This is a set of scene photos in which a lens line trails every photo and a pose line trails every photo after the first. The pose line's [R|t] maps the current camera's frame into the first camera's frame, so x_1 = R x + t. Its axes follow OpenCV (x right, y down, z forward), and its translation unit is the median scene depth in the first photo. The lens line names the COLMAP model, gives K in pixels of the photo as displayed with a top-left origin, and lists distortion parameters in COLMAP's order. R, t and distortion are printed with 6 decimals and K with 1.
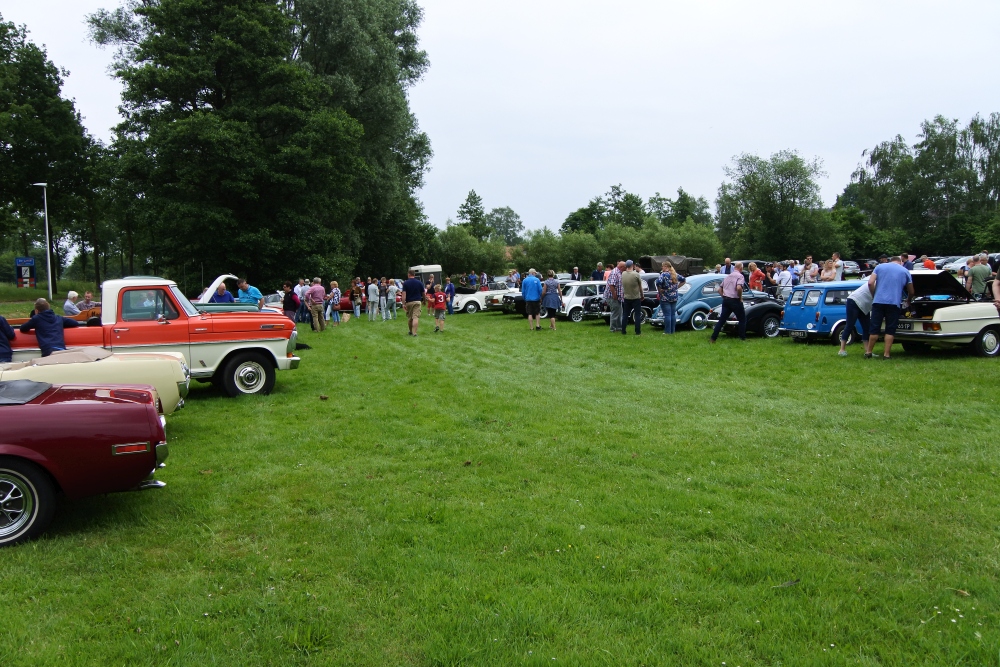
lens RADIAL K [[869.8, 0, 500.0], [0, 869.8, 333.5], [0, 0, 1]] dist [-0.136693, 0.181086]
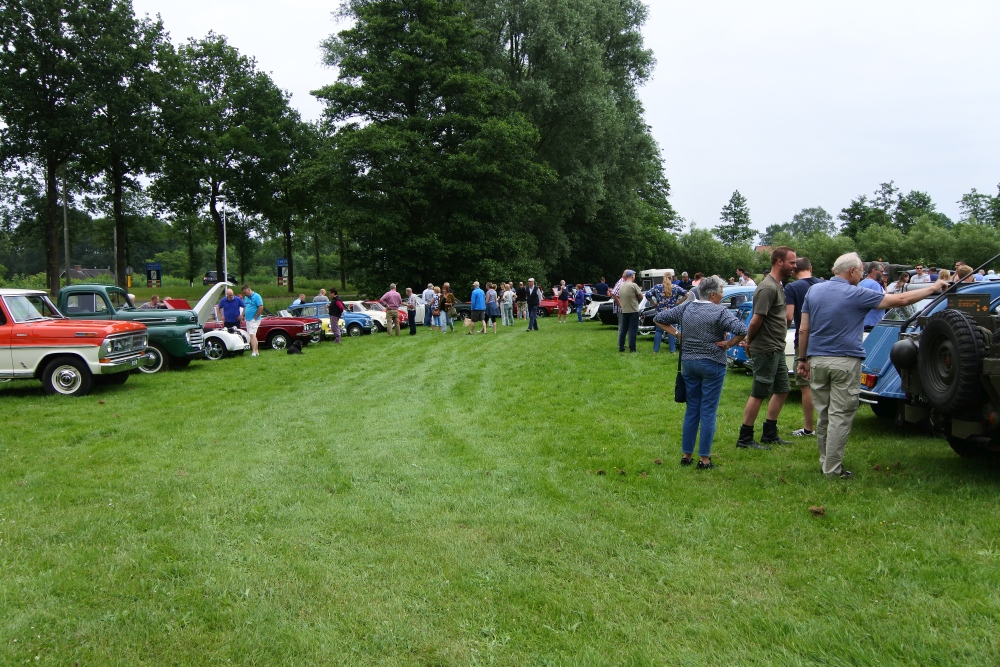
lens RADIAL K [[869.8, 0, 500.0], [0, 869.8, 333.5], [0, 0, 1]] dist [-0.136693, 0.181086]
pose [[0.932895, 0.033126, -0.358622, 0.146889], [-0.033589, 0.999424, 0.004940, -0.007653], [0.358579, 0.007438, 0.933470, 0.044698]]
